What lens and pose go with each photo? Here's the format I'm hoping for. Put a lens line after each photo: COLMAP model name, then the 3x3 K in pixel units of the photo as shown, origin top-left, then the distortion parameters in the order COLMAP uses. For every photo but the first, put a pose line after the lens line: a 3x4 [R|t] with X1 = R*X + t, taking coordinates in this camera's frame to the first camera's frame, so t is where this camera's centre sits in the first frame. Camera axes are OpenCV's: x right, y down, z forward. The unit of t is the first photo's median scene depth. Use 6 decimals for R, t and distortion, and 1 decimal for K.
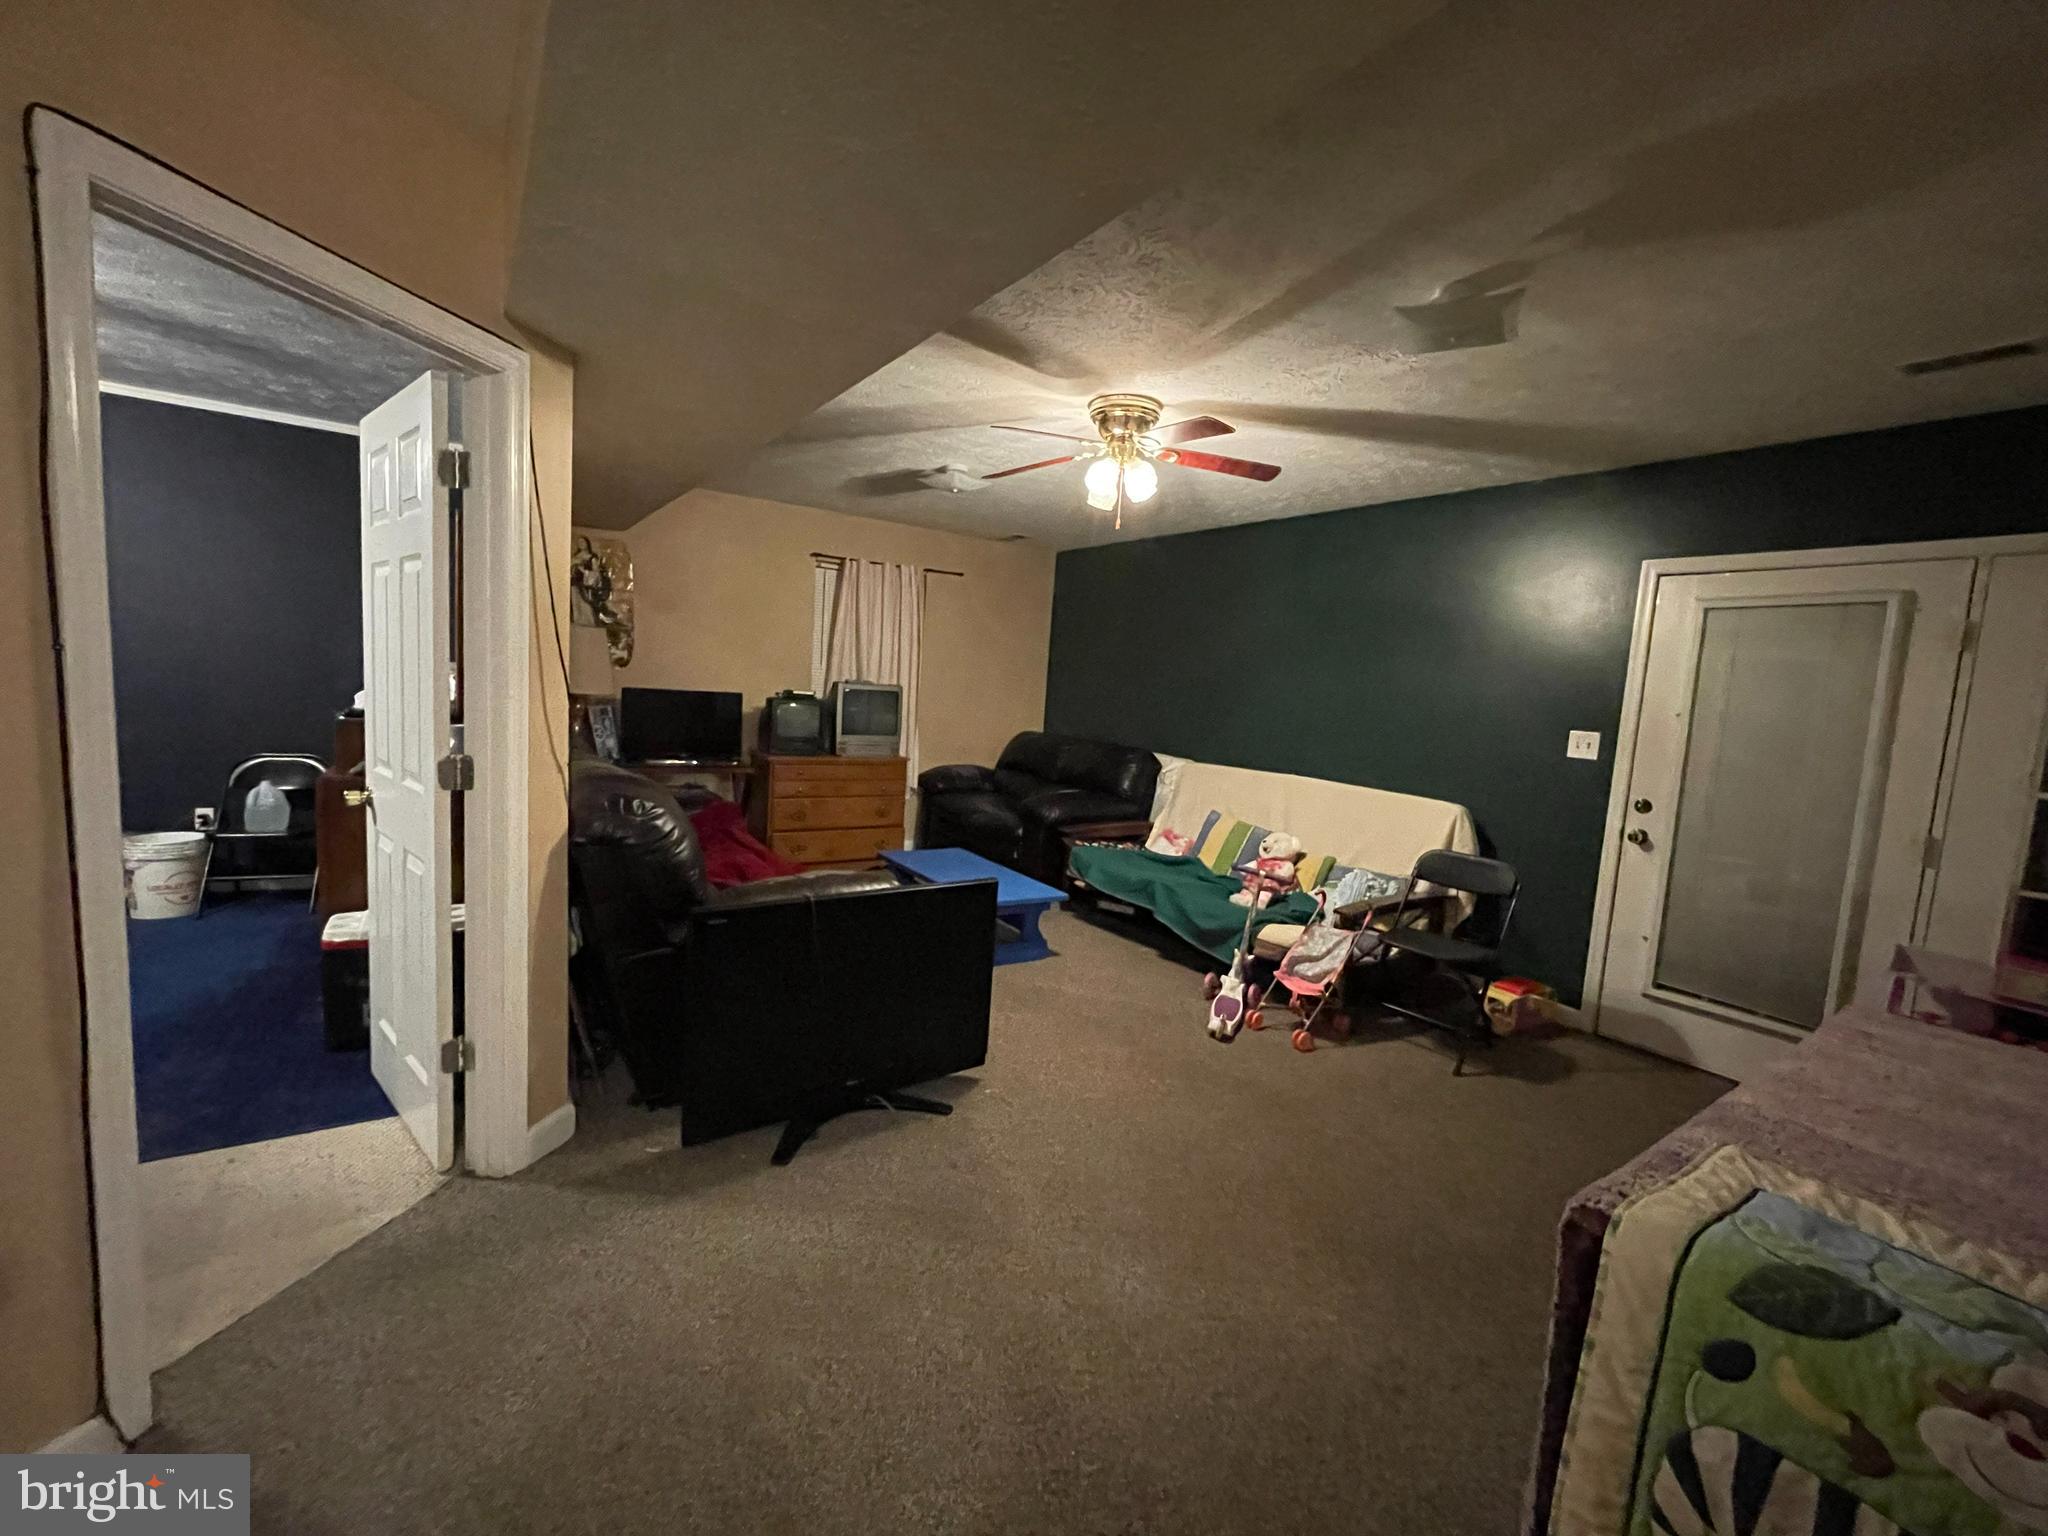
lens RADIAL K [[831.3, 0, 1021.7], [0, 831.3, 767.4], [0, 0, 1]] dist [-0.003771, 0.000011]
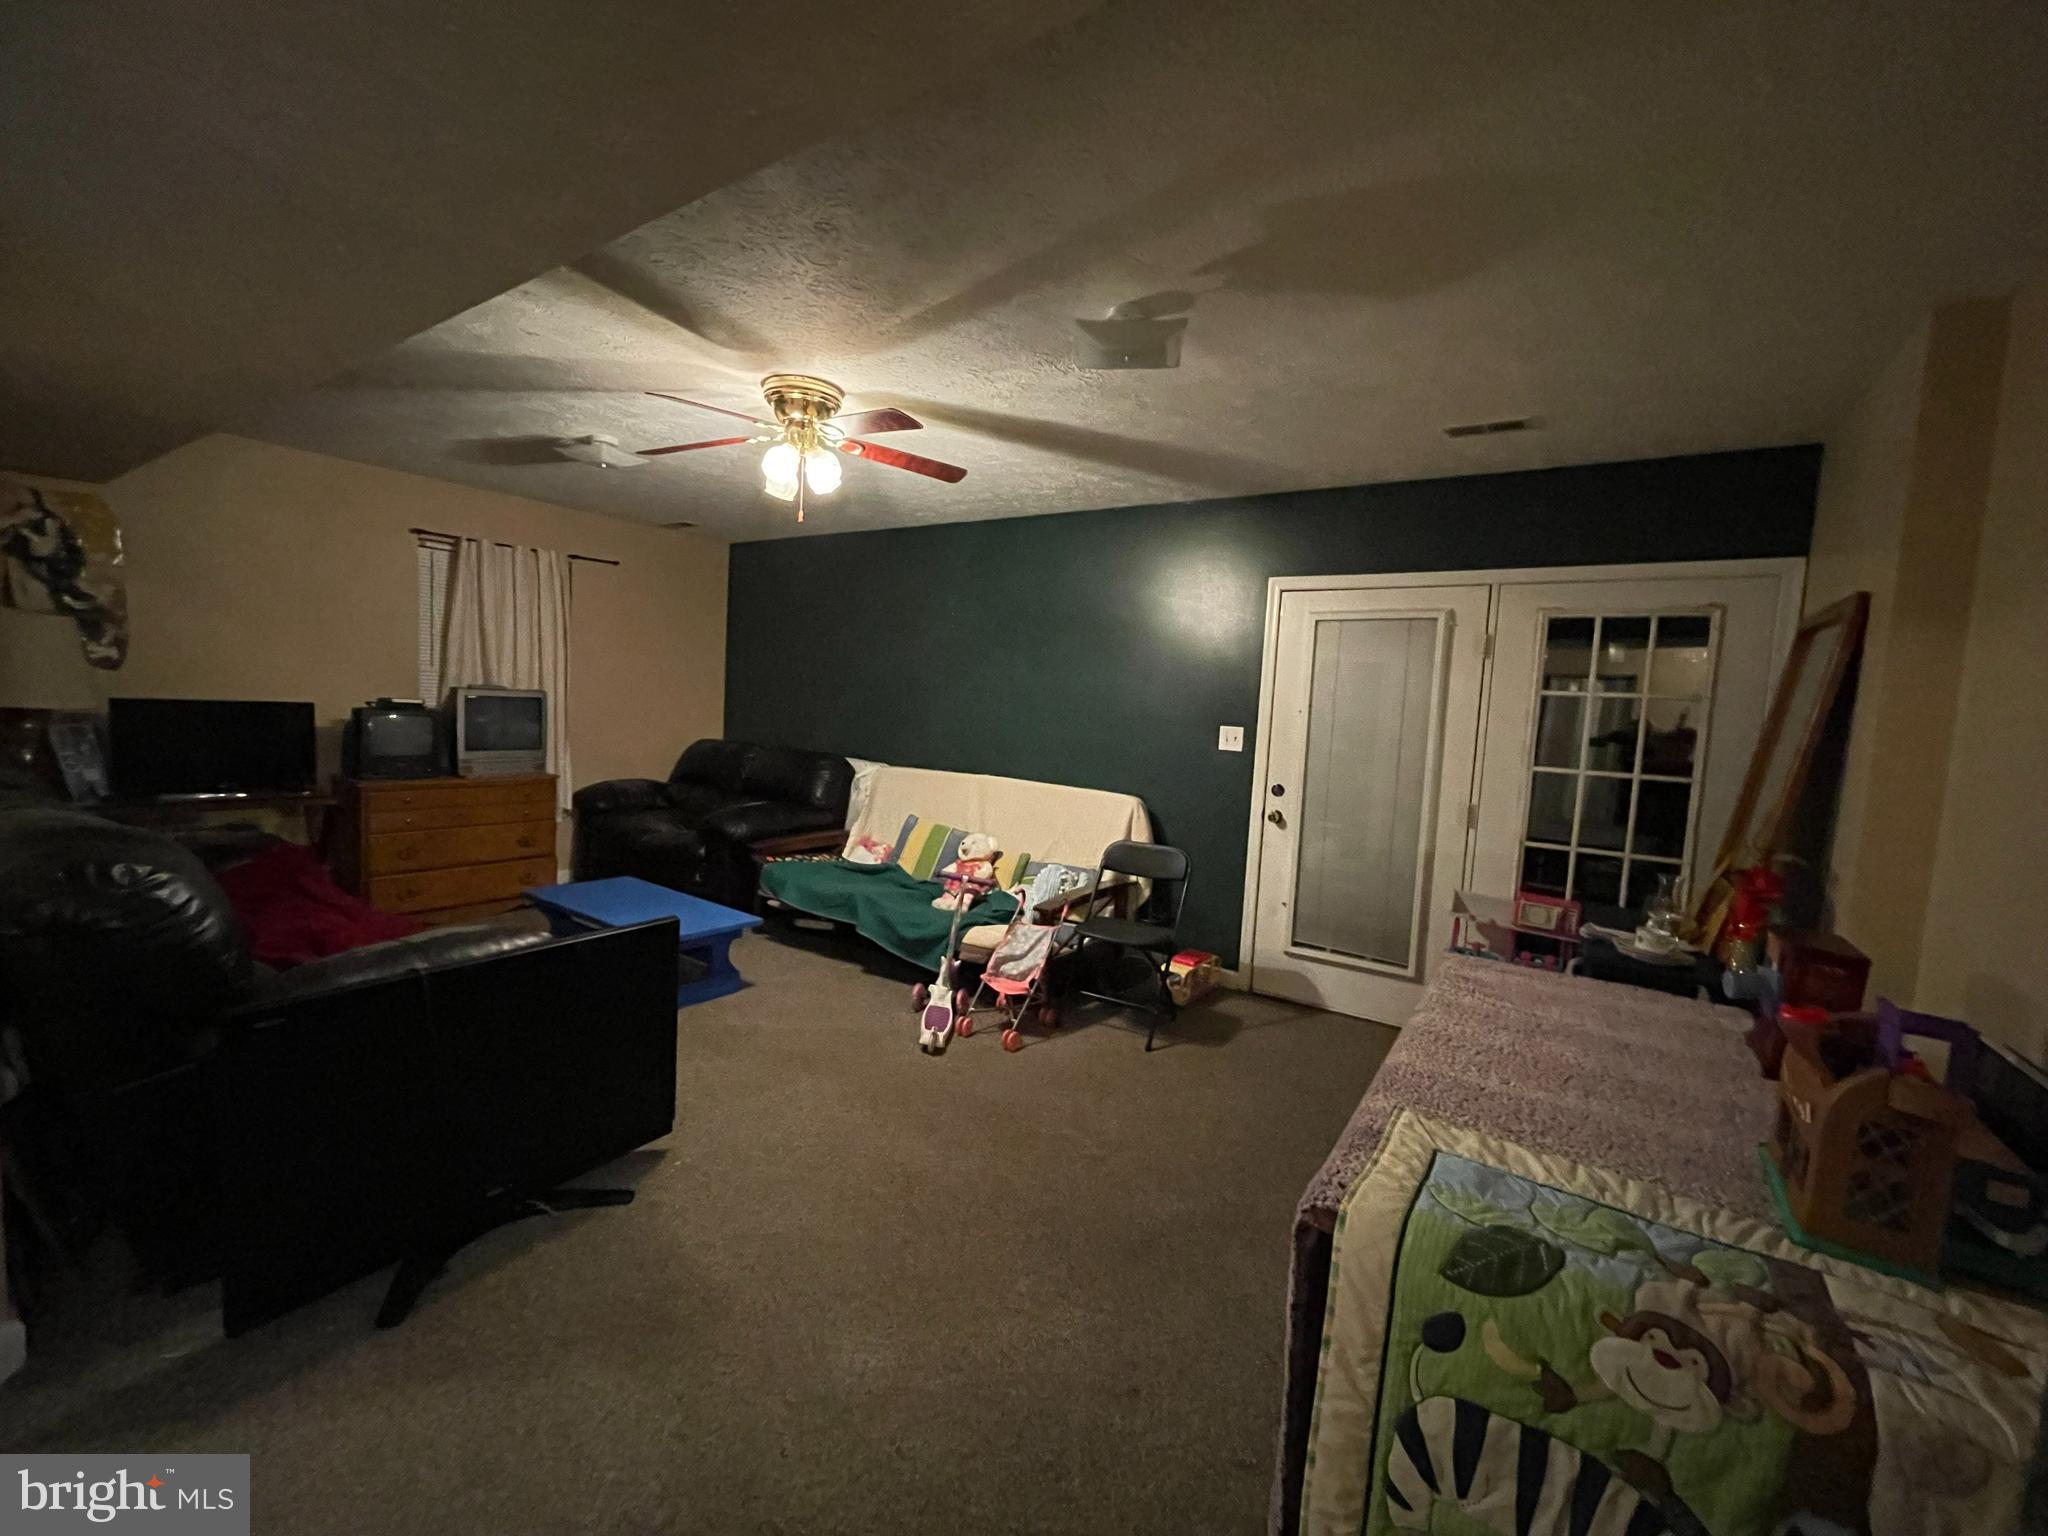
lens RADIAL K [[831.3, 0, 1021.7], [0, 831.3, 767.4], [0, 0, 1]] dist [-0.003771, 0.000011]
pose [[0.930942, -0.043723, 0.362540, -0.002433], [0.043172, 0.999021, 0.009627, -0.011798], [-0.362606, 0.006689, 0.931918, 0.049763]]
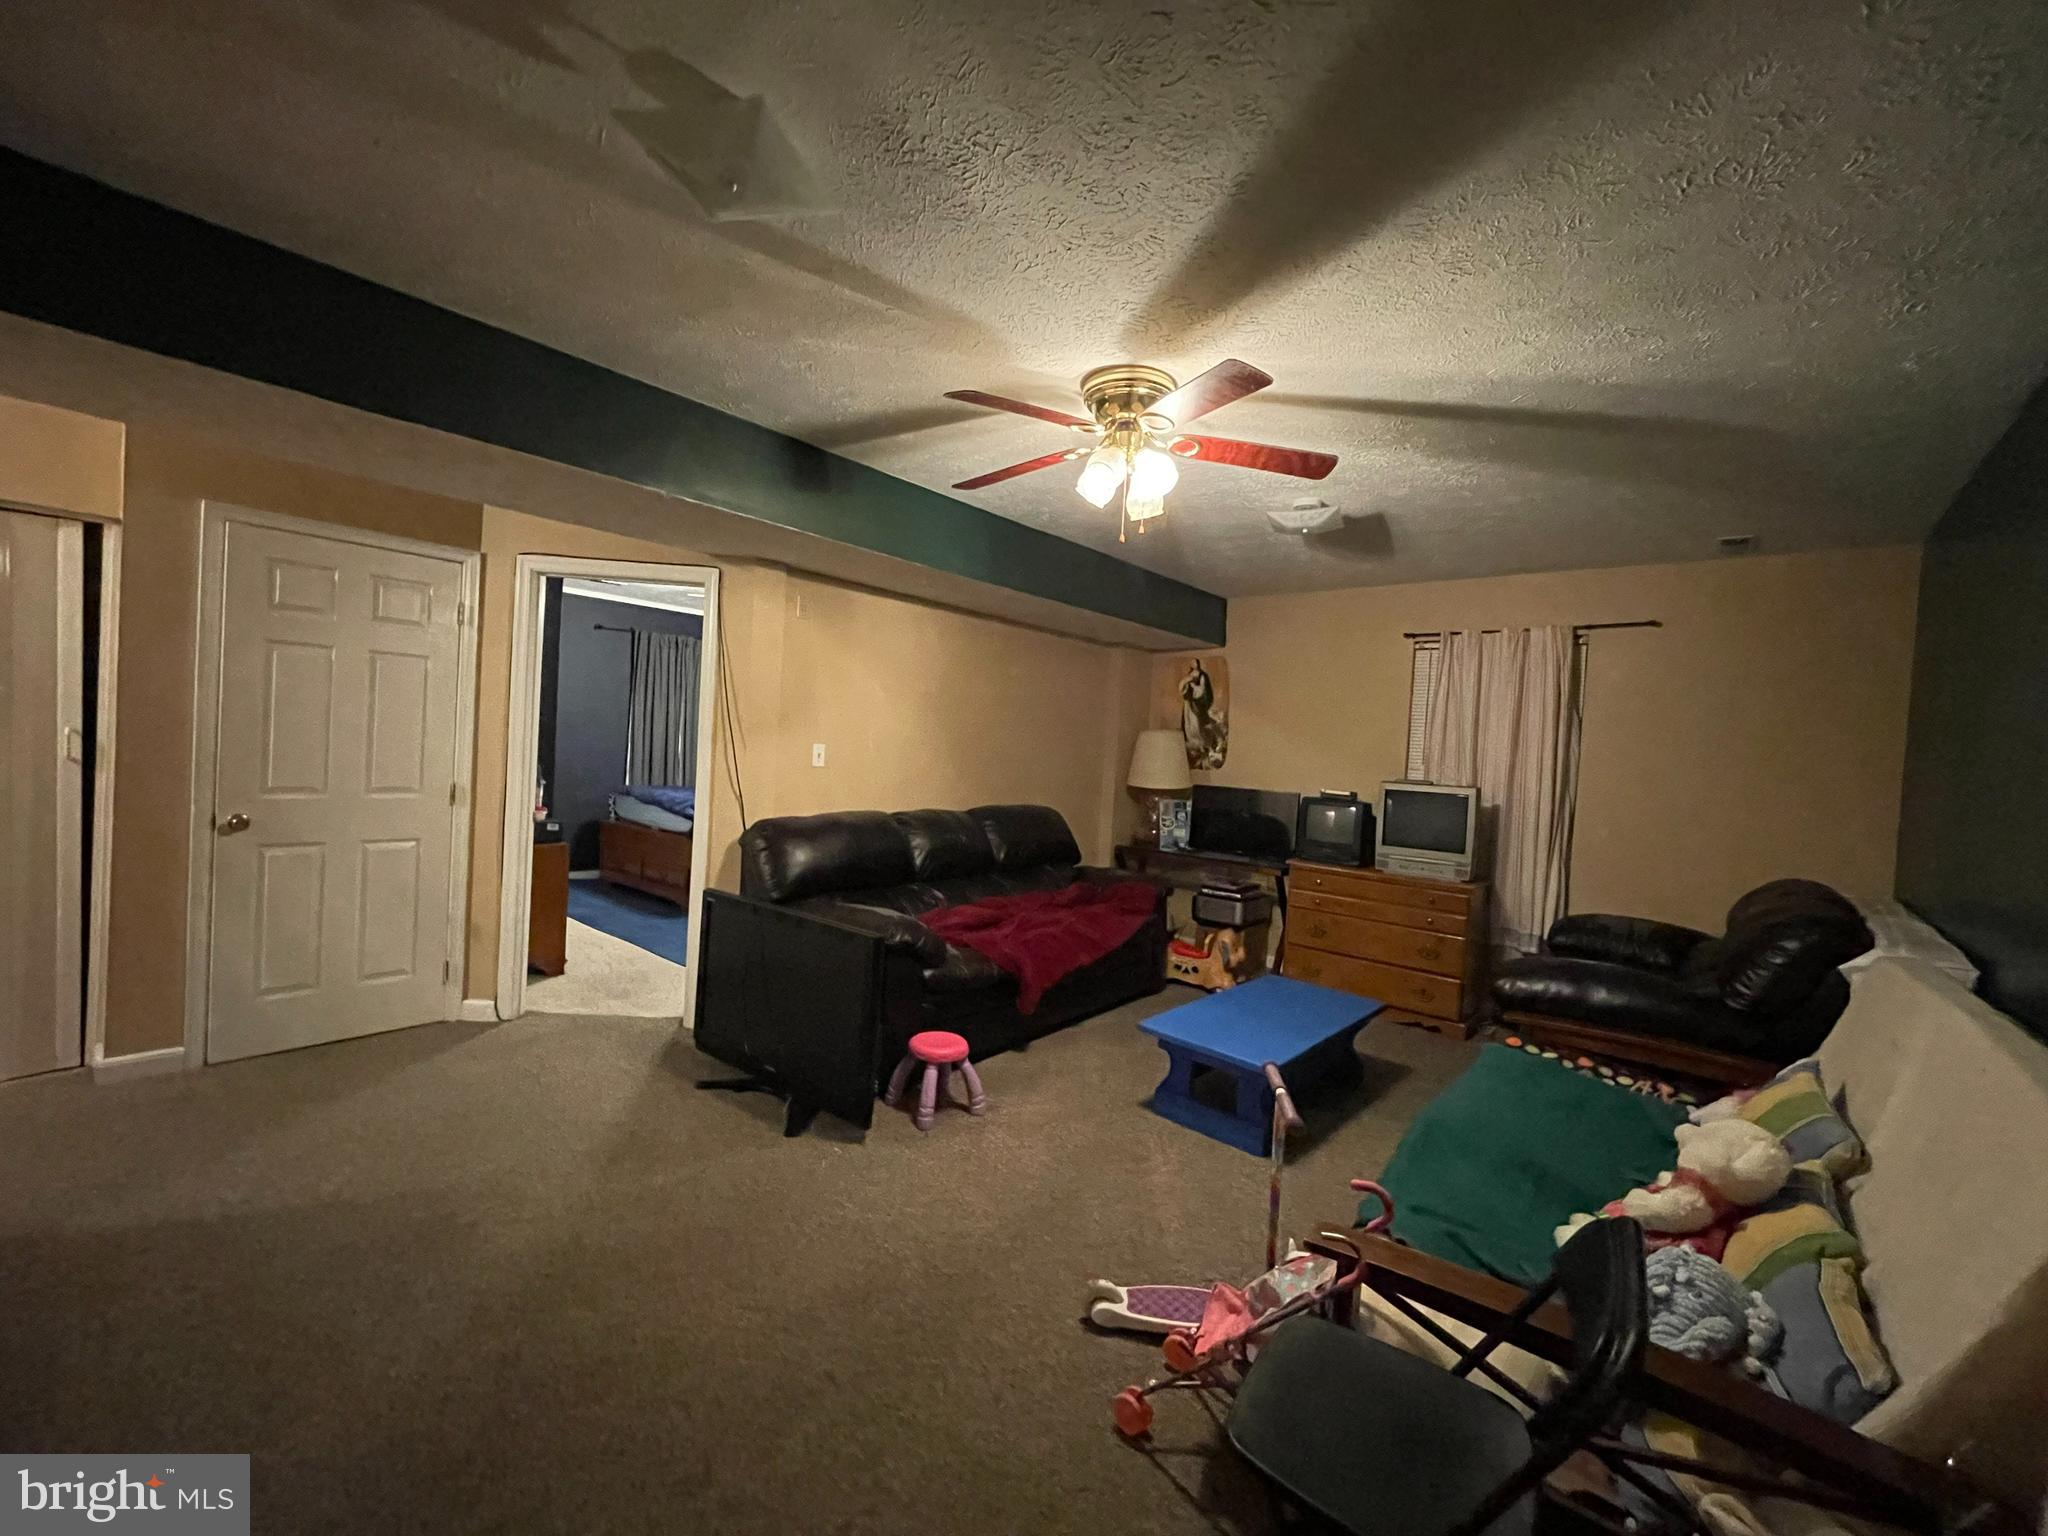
lens RADIAL K [[831.3, 0, 1021.7], [0, 831.3, 767.4], [0, 0, 1]] dist [-0.003771, 0.000011]
pose [[0.264140, -0.028069, -0.964076, 0.811431], [-0.136378, 0.988446, -0.066143, -0.020039], [0.954794, 0.148950, 0.257260, 0.731416]]
